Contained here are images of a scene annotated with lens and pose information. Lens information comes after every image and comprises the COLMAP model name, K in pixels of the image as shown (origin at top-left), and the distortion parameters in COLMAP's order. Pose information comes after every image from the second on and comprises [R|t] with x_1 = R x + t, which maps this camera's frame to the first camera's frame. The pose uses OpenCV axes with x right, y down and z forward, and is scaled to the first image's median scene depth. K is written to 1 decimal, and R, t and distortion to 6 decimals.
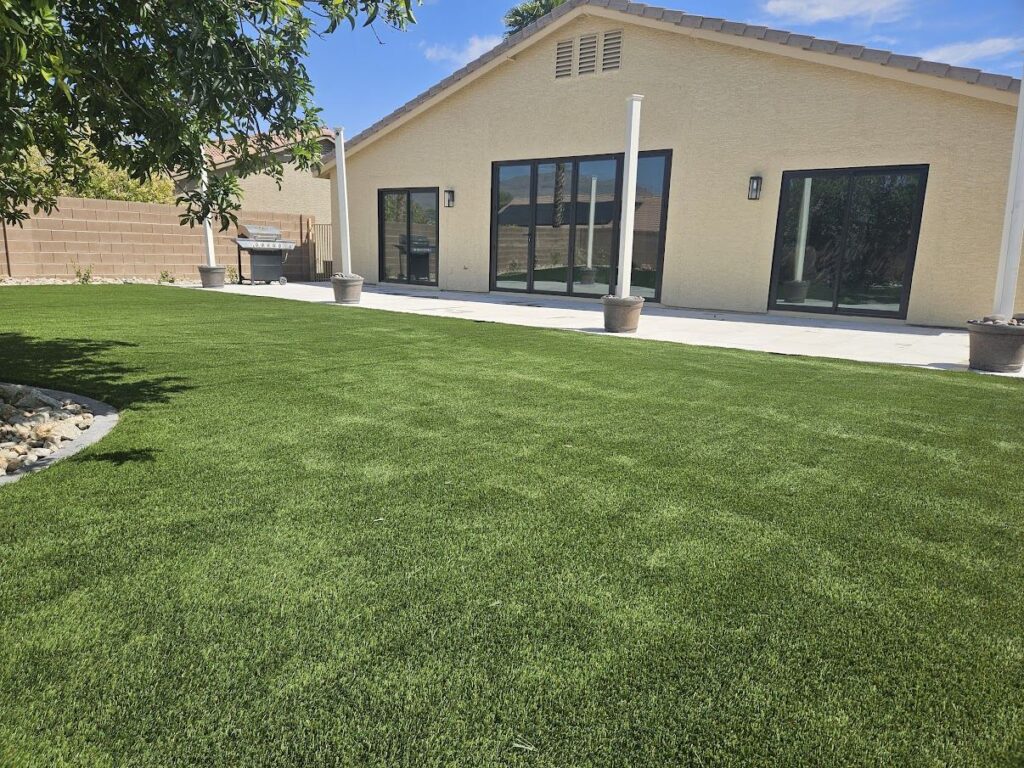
lens RADIAL K [[684.4, 0, 507.1], [0, 684.4, 378.0], [0, 0, 1]] dist [0.081990, -0.076312]
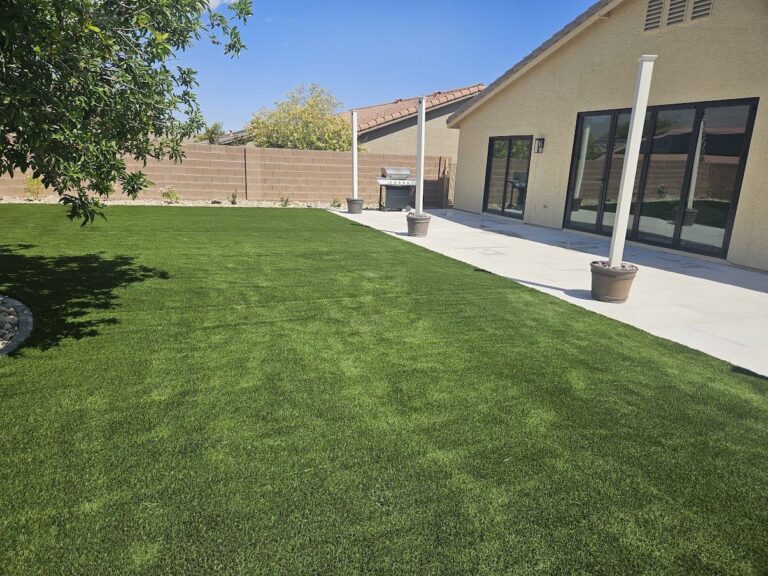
lens RADIAL K [[513.3, 0, 380.3], [0, 513.3, 283.5], [0, 0, 1]] dist [0.081990, -0.076312]
pose [[0.869859, 0.121857, -0.478013, 0.129958], [-0.106186, 0.992547, 0.059792, -0.053961], [0.481736, -0.001252, 0.876315, 0.105168]]
